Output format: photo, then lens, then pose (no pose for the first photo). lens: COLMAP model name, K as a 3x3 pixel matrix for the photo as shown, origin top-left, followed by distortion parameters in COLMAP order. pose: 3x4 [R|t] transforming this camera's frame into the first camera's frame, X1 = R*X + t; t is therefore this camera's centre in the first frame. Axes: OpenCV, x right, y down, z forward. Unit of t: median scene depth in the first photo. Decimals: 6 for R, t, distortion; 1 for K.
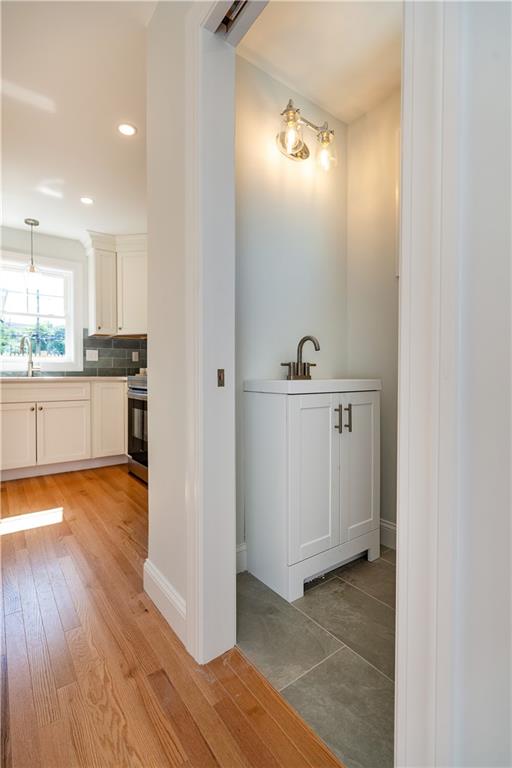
lens RADIAL K [[354.6, 0, 257.3], [0, 354.6, 377.2], [0, 0, 1]] dist [0.000938, 0.000114]
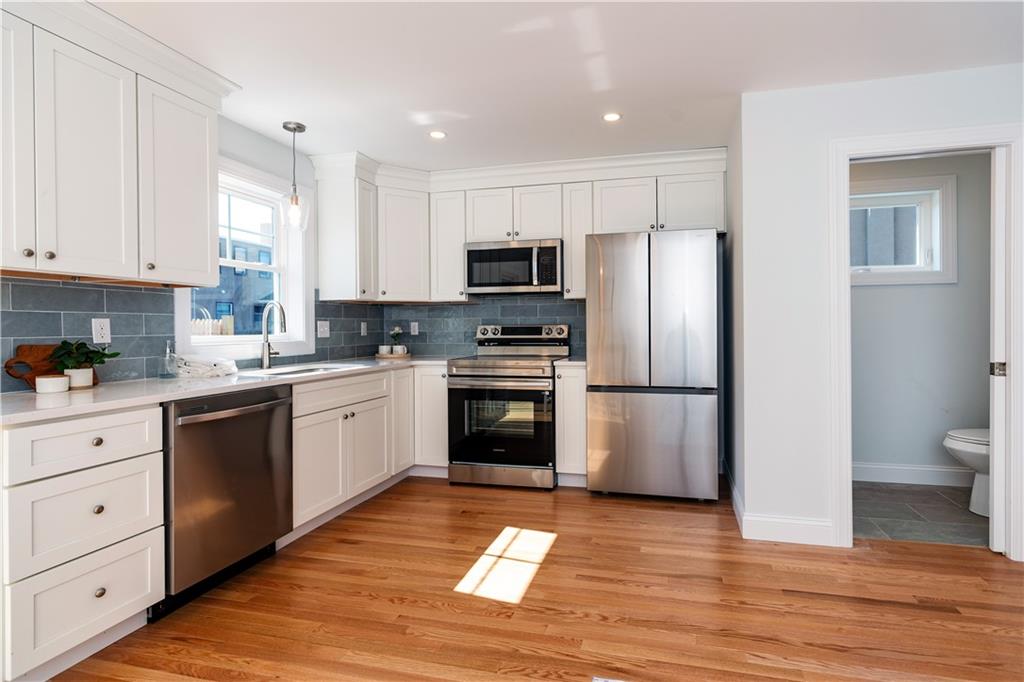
lens RADIAL K [[472.8, 0, 513.9], [0, 472.8, 327.3], [0, 0, 1]] dist [0.000938, 0.000114]
pose [[0.766549, -0.003241, 0.642178, -0.771331], [0.010762, 0.999912, -0.007800, -0.054873], [-0.642096, 0.012890, 0.766516, 0.090660]]
